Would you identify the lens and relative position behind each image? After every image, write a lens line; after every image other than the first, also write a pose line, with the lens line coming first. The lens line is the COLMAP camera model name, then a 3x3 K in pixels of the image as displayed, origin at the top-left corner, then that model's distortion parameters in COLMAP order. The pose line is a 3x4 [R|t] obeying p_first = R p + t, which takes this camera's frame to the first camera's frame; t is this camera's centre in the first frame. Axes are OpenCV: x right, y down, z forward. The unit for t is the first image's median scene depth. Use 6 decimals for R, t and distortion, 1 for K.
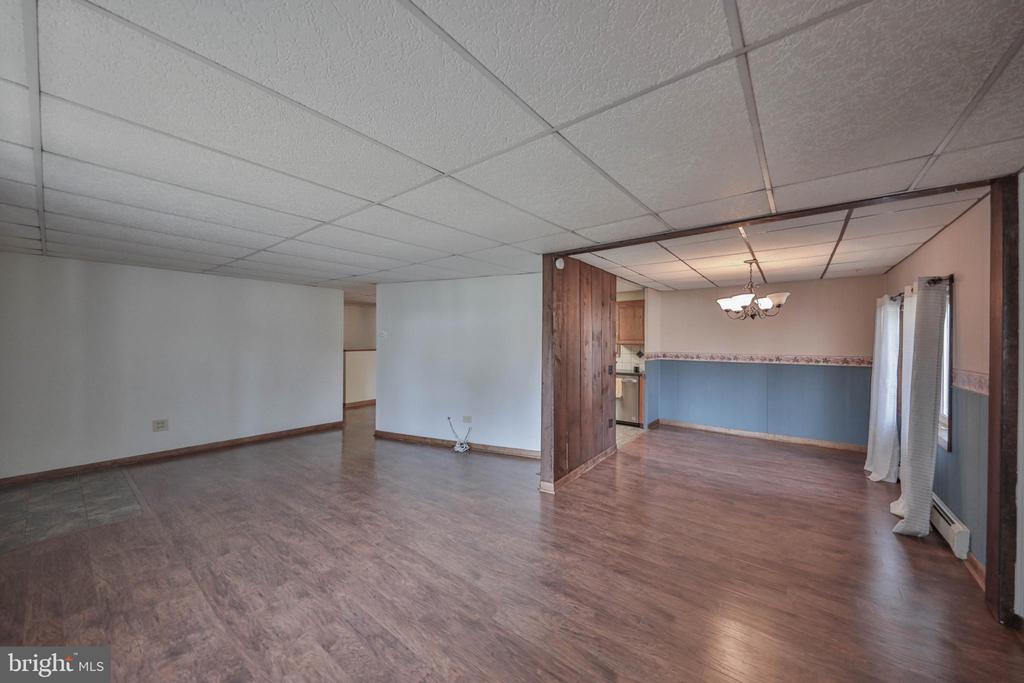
lens RADIAL K [[349.6, 0, 508.0], [0, 349.6, 340.6], [0, 0, 1]] dist [0.002228, -0.003835]
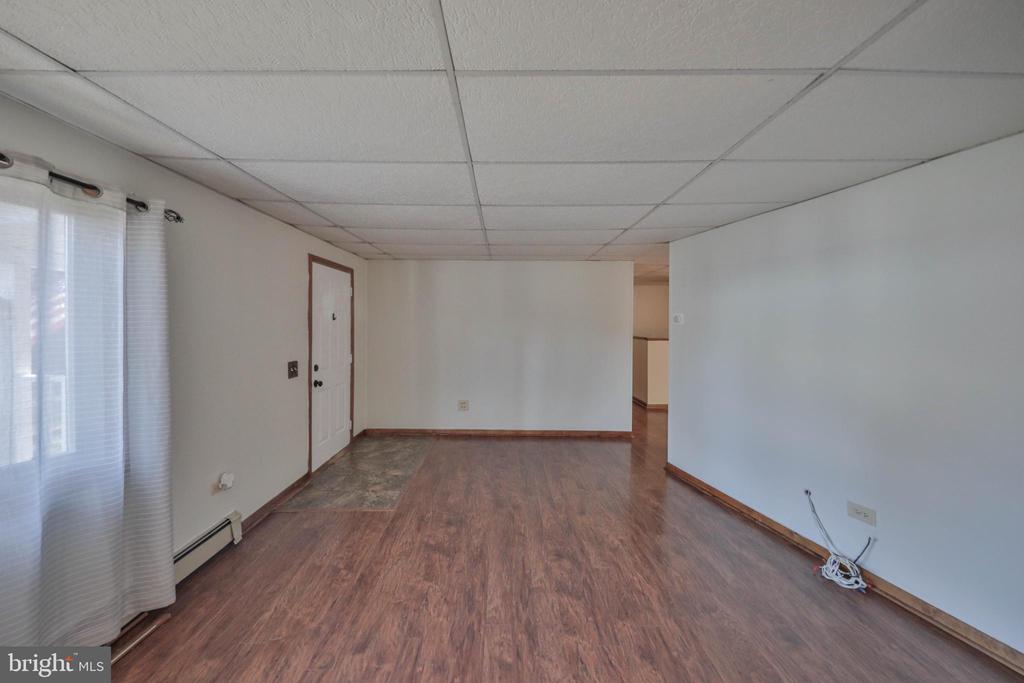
lens RADIAL K [[349.8, 0, 514.0], [0, 349.8, 326.4], [0, 0, 1]] dist [-0.001311, -0.000190]
pose [[0.638439, 0.004279, -0.769661, -0.090419], [-0.005568, 0.999984, 0.000941, -0.002027], [0.769652, 0.003684, 0.638452, 0.594199]]
